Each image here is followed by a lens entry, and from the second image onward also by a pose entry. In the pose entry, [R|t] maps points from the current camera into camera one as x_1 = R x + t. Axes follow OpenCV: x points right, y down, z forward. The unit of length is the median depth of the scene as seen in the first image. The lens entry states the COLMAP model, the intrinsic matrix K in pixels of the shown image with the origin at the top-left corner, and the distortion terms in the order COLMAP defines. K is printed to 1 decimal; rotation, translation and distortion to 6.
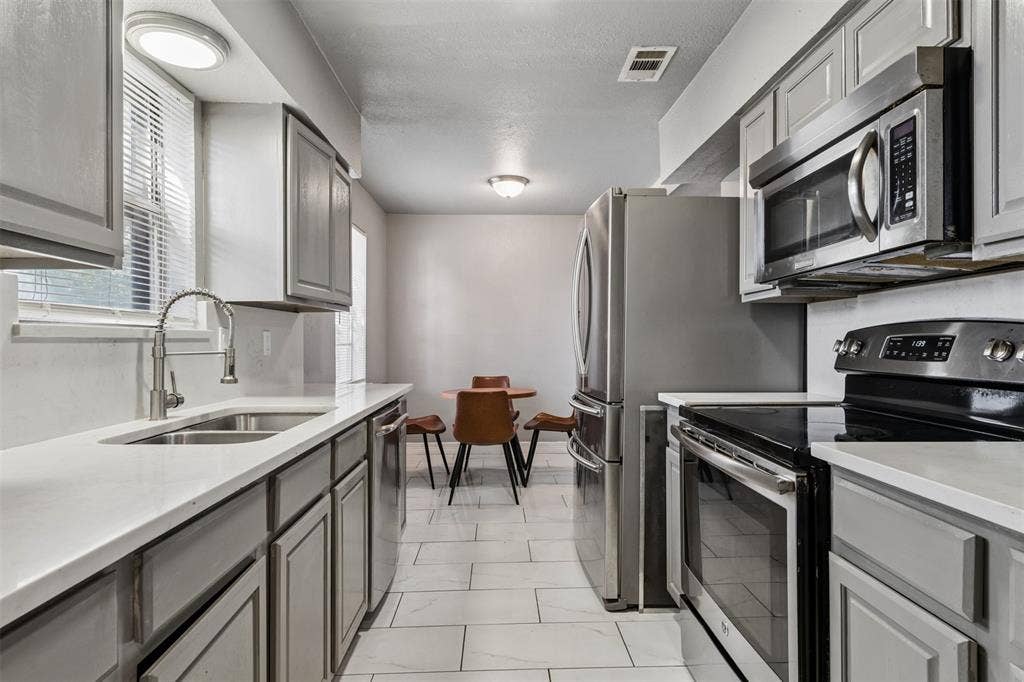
lens RADIAL K [[543.8, 0, 511.3], [0, 543.8, 327.2], [0, 0, 1]] dist [0.002300, -0.001542]
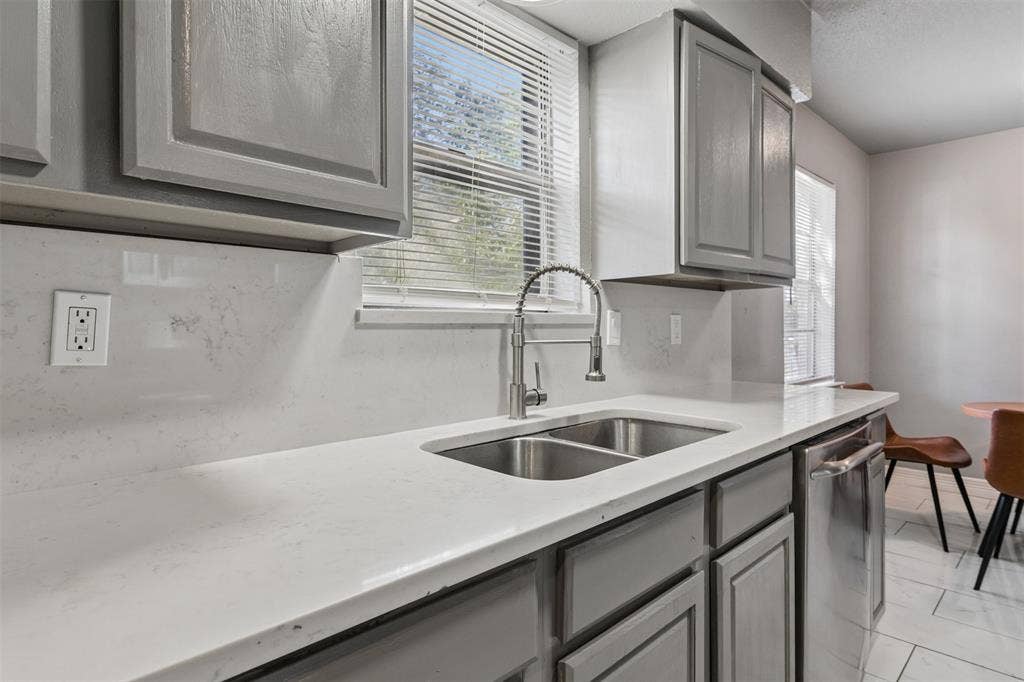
lens RADIAL K [[543.8, 0, 511.3], [0, 543.8, 327.2], [0, 0, 1]] dist [0.002300, -0.001542]
pose [[0.670185, 0.000804, -0.742194, -0.013914], [0.019348, 0.999641, 0.018554, 0.007408], [0.741942, -0.026794, 0.669928, 0.324247]]
